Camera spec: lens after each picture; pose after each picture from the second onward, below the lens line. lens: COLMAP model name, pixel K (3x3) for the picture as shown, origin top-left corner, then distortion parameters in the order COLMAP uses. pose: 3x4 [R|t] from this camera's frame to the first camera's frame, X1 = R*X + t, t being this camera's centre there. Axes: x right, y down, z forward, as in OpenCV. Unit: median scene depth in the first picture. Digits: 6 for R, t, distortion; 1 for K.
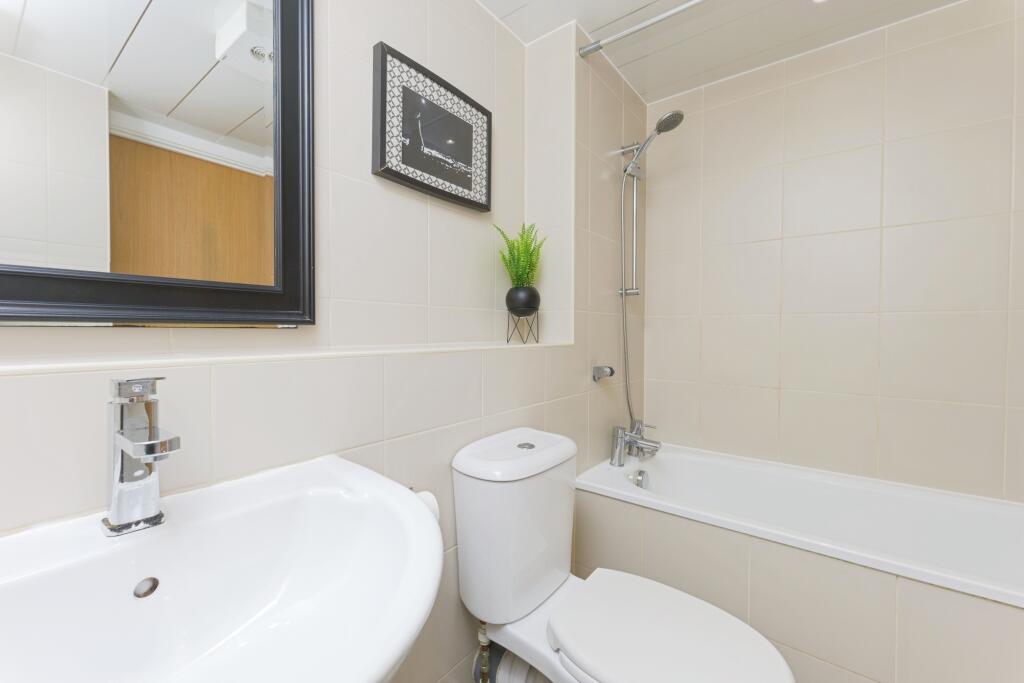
lens RADIAL K [[419.6, 0, 514.2], [0, 419.6, 334.5], [0, 0, 1]] dist [-0.003463, -0.000119]
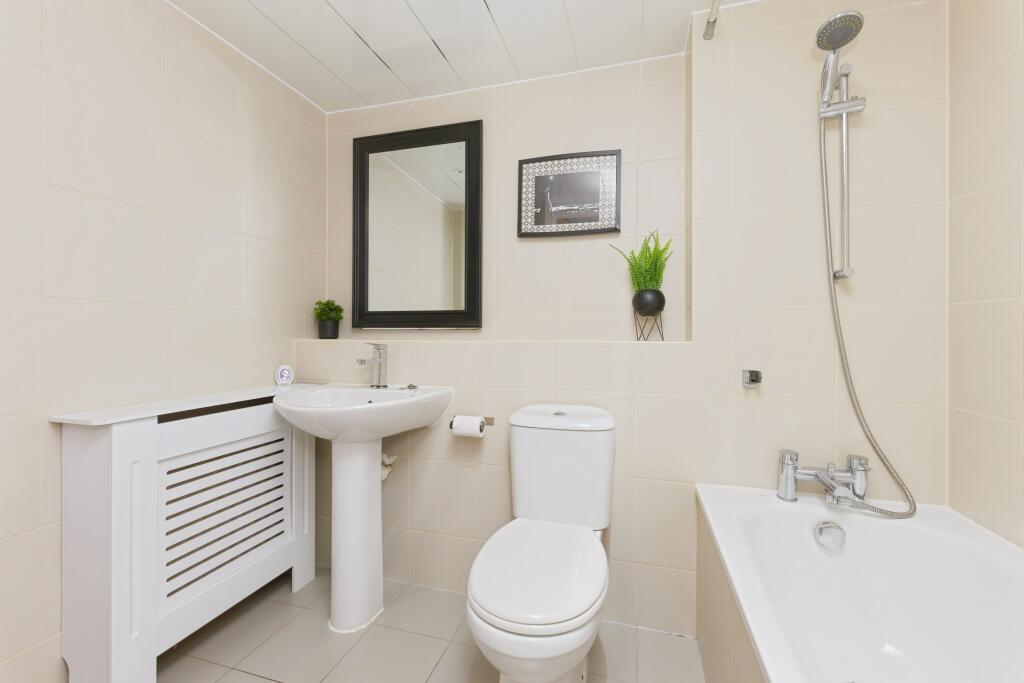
lens RADIAL K [[419.6, 0, 516.4], [0, 419.6, 336.9], [0, 0, 1]] dist [-0.003463, -0.000119]
pose [[0.365098, 0.003048, -0.930964, 1.135133], [-0.011672, 0.999931, -0.001303, 0.019509], [0.930896, 0.011342, 0.365108, 0.334685]]
